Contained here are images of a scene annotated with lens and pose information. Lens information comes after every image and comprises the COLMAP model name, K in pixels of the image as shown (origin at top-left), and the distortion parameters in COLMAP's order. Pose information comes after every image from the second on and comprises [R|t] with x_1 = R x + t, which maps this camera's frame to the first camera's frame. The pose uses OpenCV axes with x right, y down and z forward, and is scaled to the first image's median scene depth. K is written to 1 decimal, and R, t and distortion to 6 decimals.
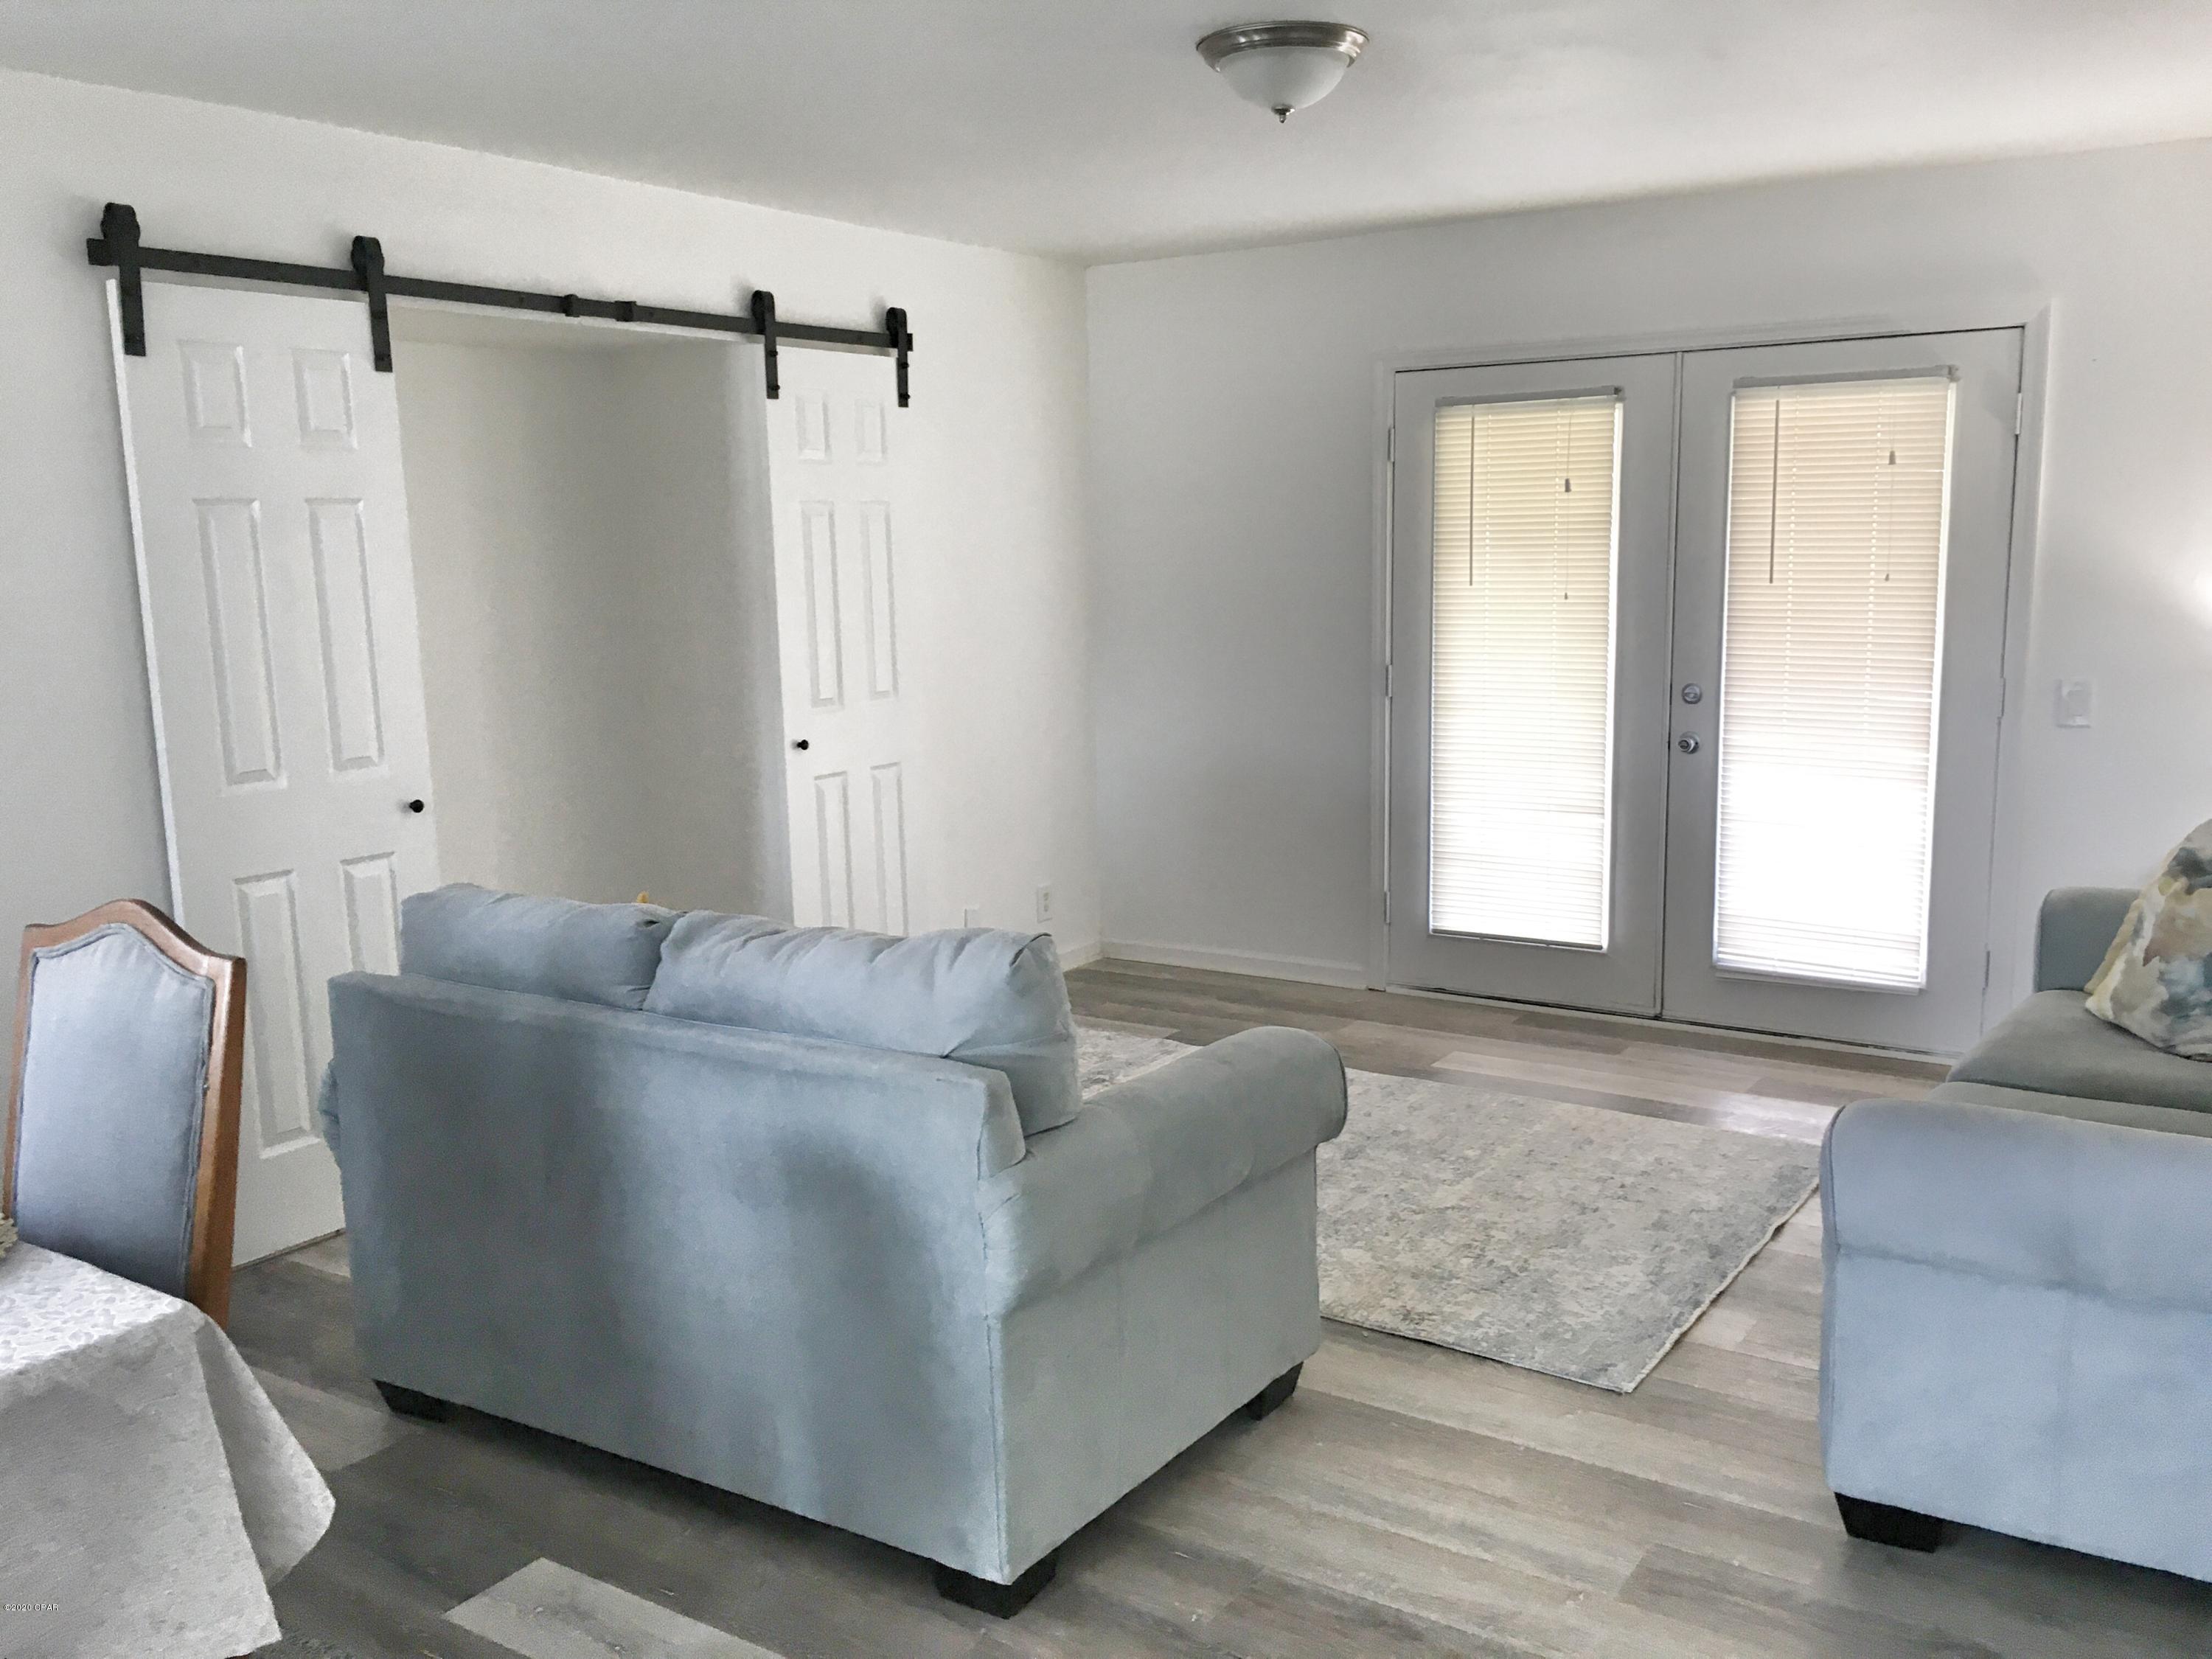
lens RADIAL K [[1898.3, 0, 1106.0], [0, 1898.3, 829.5], [0, 0, 1]] dist [0.074999, -0.092279]
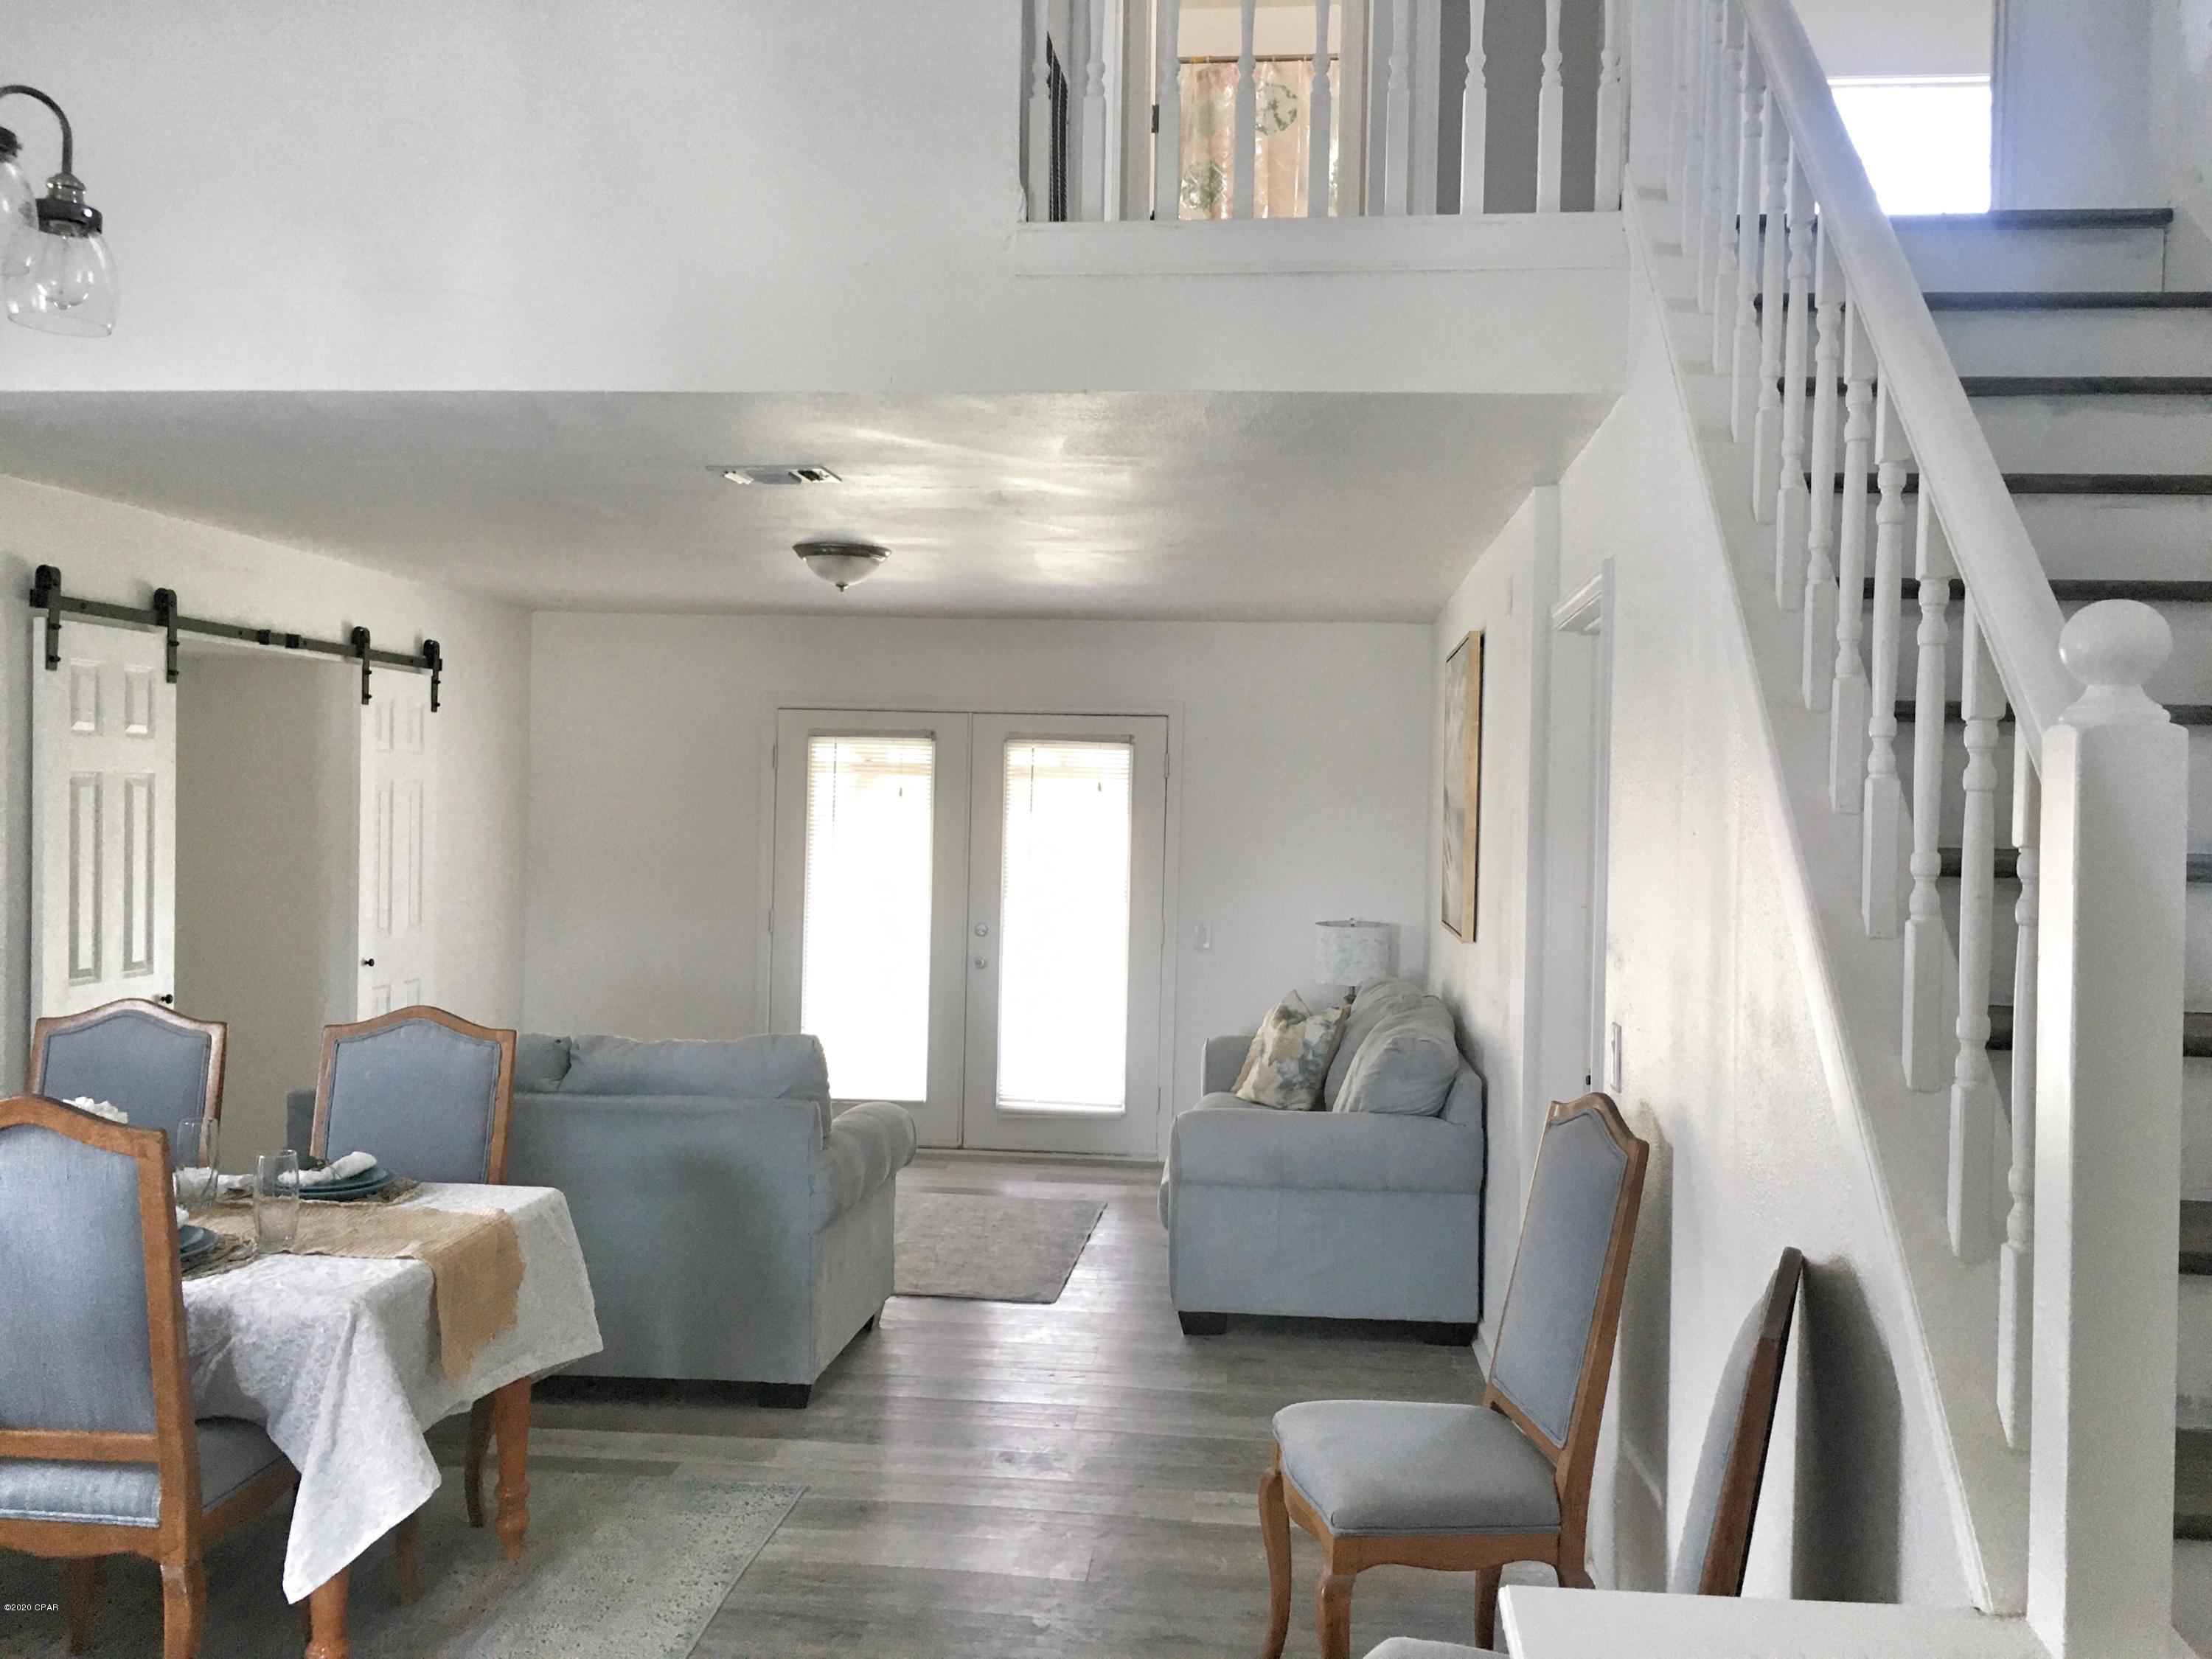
lens RADIAL K [[1898.3, 0, 1106.0], [0, 1898.3, 829.5], [0, 0, 1]] dist [0.074999, -0.092279]
pose [[0.880977, 0.032613, 0.472034, -0.421518], [0.034999, 0.990397, -0.133747, 0.073294], [-0.471864, 0.134349, 0.871375, -0.498265]]
